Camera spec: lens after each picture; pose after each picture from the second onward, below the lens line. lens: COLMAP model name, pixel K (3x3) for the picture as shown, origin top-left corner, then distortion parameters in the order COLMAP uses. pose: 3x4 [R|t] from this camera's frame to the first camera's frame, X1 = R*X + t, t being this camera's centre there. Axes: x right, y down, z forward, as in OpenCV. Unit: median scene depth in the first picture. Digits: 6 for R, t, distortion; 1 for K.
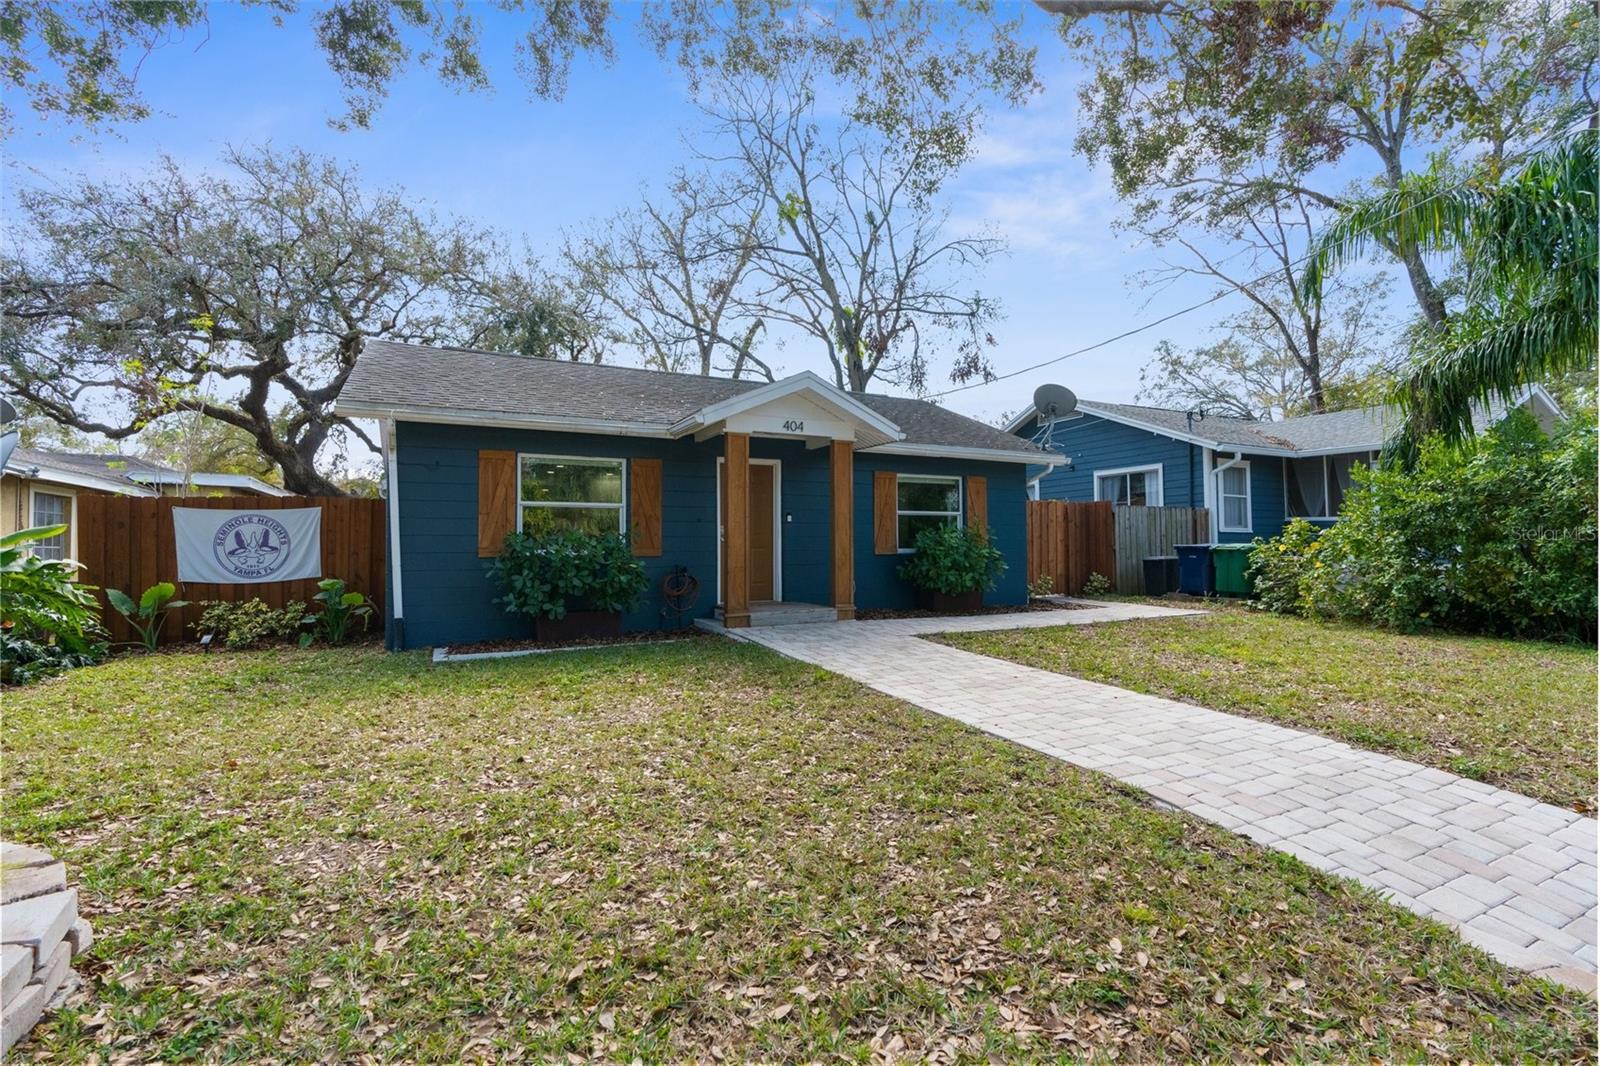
lens RADIAL K [[731.5, 0, 806.5], [0, 731.5, 528.8], [0, 0, 1]] dist [-0.011778, 0.004608]
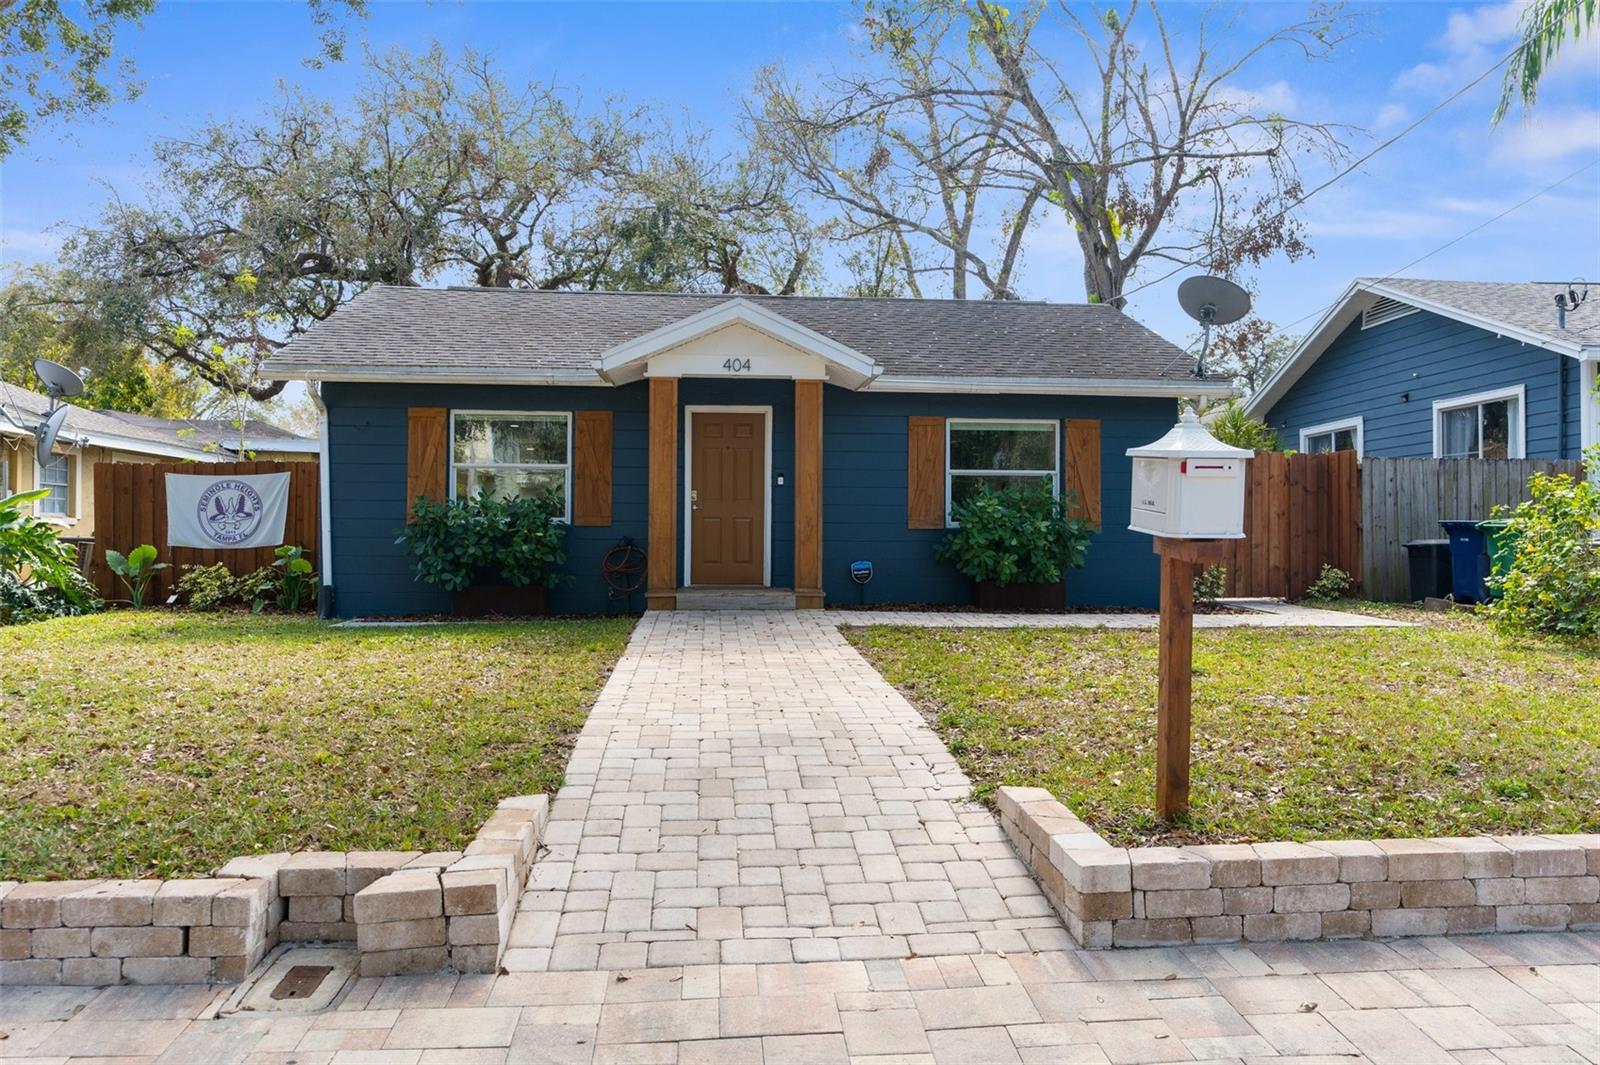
lens RADIAL K [[1165.0, 0, 796.0], [0, 1165.0, 533.9], [0, 0, 1]] dist [-0.007512, 0.007838]
pose [[0.922319, 0.009083, -0.386322, 0.559492], [-0.000569, 0.999755, 0.022148, 0.017906], [0.386429, -0.020207, 0.922098, -0.167261]]
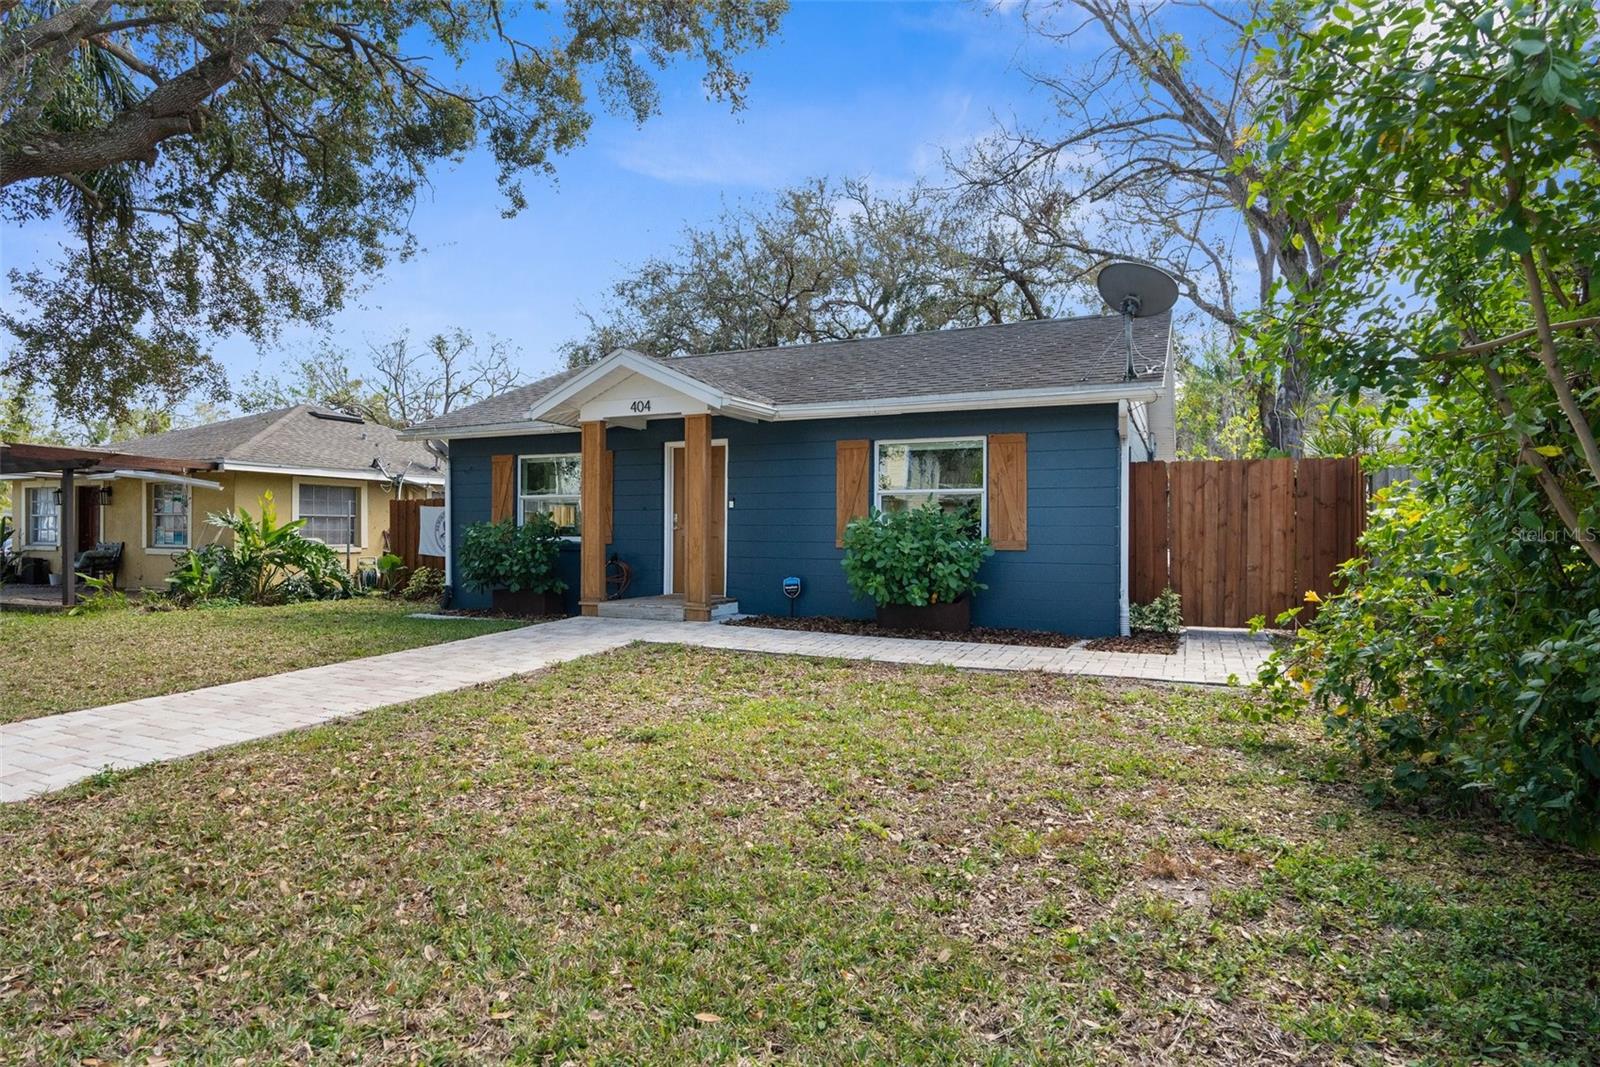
lens RADIAL K [[831.8, 0, 805.9], [0, 831.8, 531.3], [0, 0, 1]] dist [0.002275, 0.000169]
pose [[0.610490, 0.009376, -0.791969, 0.982028], [0.014167, 0.999641, 0.022755, -0.003346], [0.791897, -0.025112, 0.610138, 0.538204]]
